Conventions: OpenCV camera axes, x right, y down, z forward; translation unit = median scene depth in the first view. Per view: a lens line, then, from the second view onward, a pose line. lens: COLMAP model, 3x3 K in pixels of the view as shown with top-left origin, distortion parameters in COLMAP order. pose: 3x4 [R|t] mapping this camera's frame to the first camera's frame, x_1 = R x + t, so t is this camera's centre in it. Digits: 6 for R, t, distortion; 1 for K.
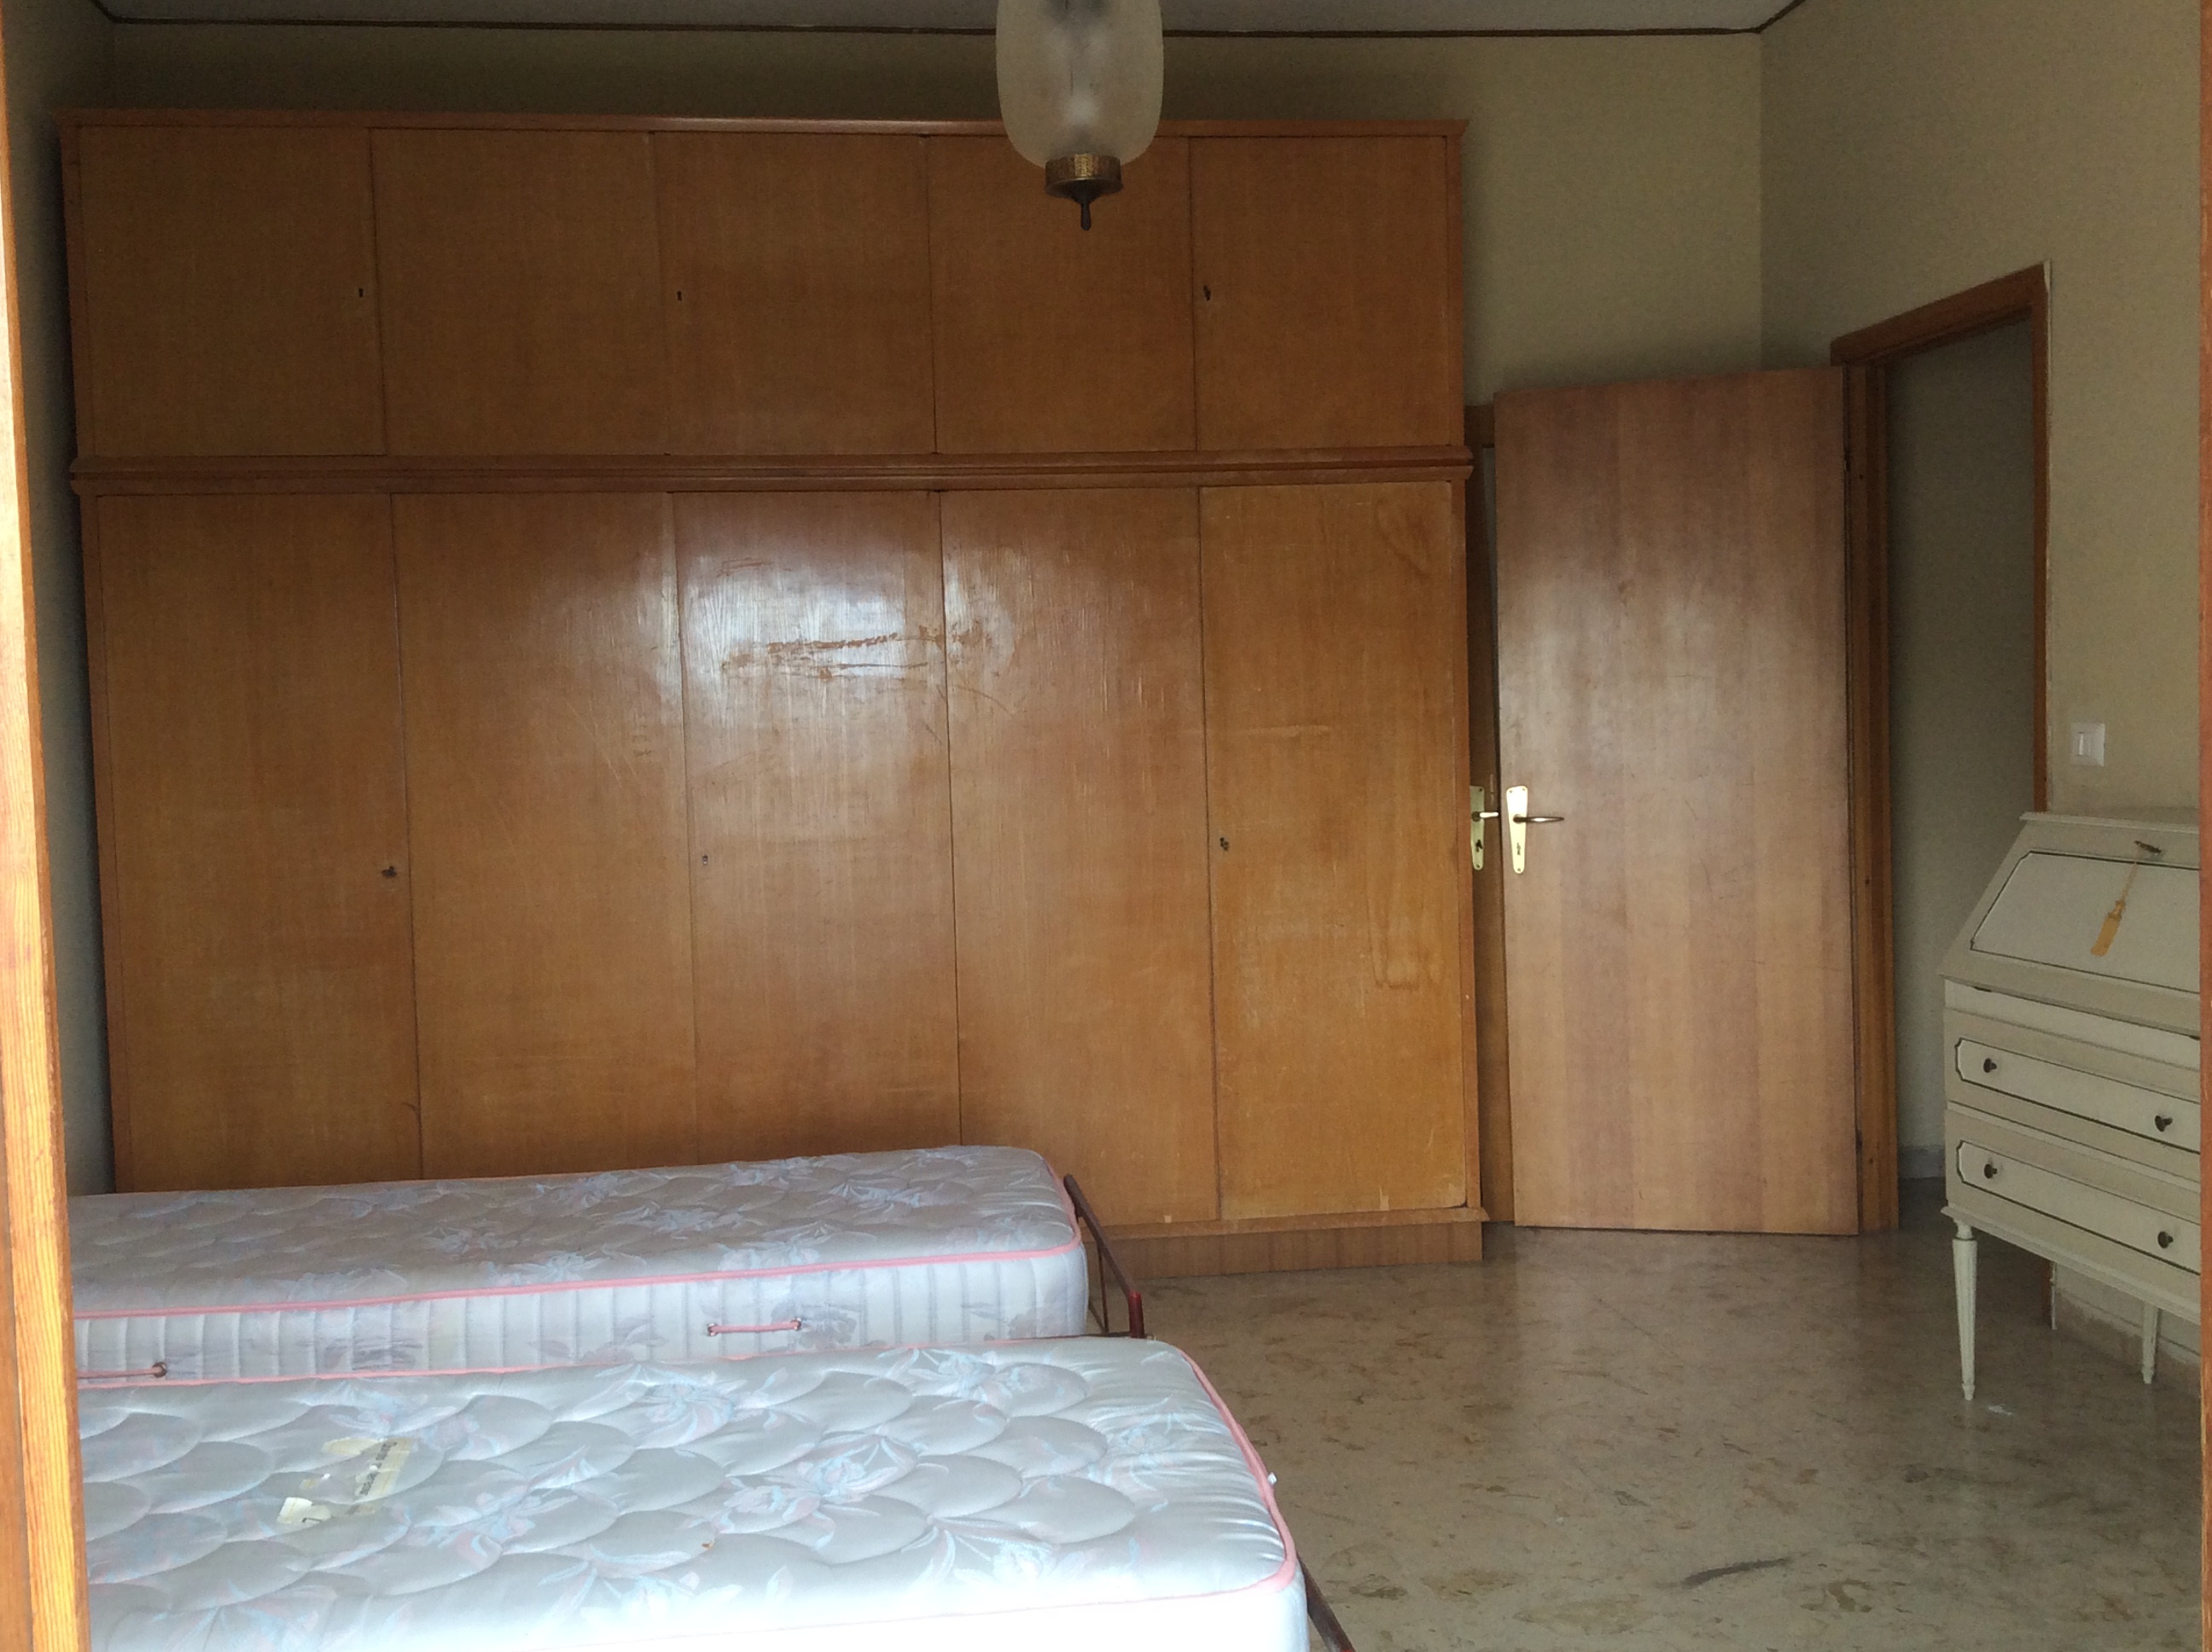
lens RADIAL K [[2248.0, 0, 1106.0], [0, 2248.0, 826.0], [0, 0, 1]] dist [0.238463, -0.536842]
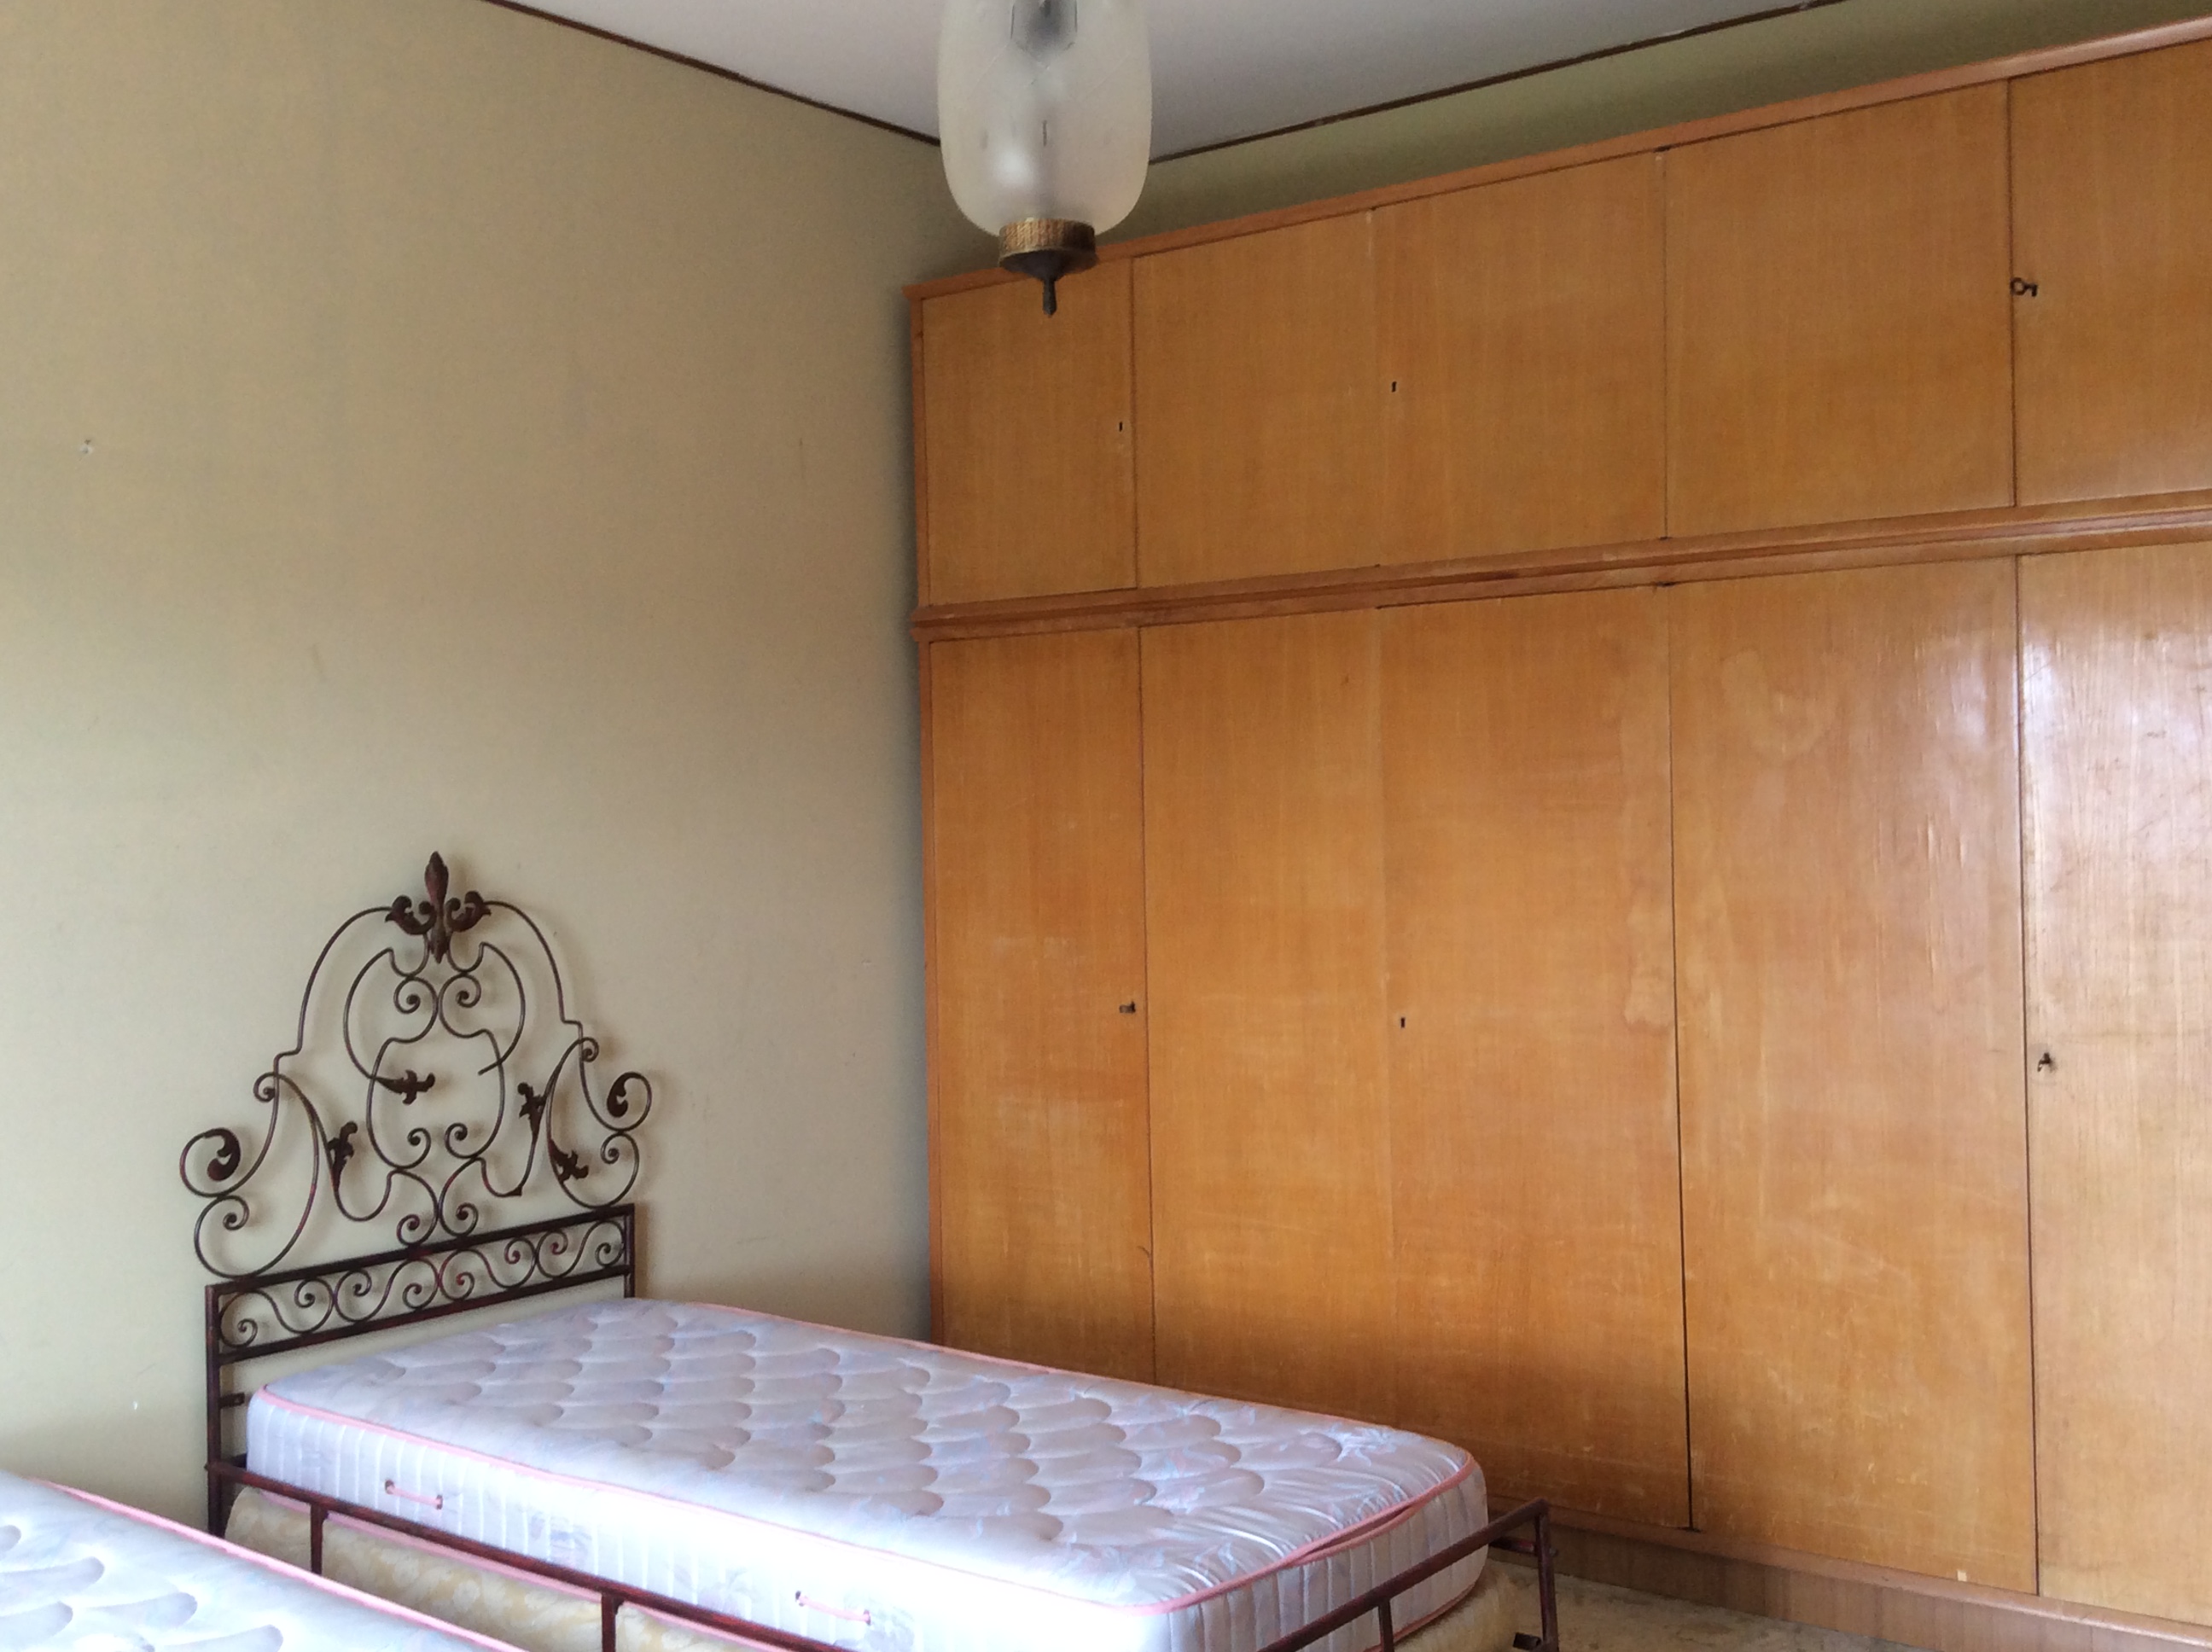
lens RADIAL K [[2248.0, 0, 1106.0], [0, 2248.0, 826.0], [0, 0, 1]] dist [0.238463, -0.536842]
pose [[0.714201, 0.022127, -0.699591, 0.357771], [-0.035969, 0.999340, -0.005112, -0.053022], [0.699016, 0.028815, 0.714525, 0.296369]]
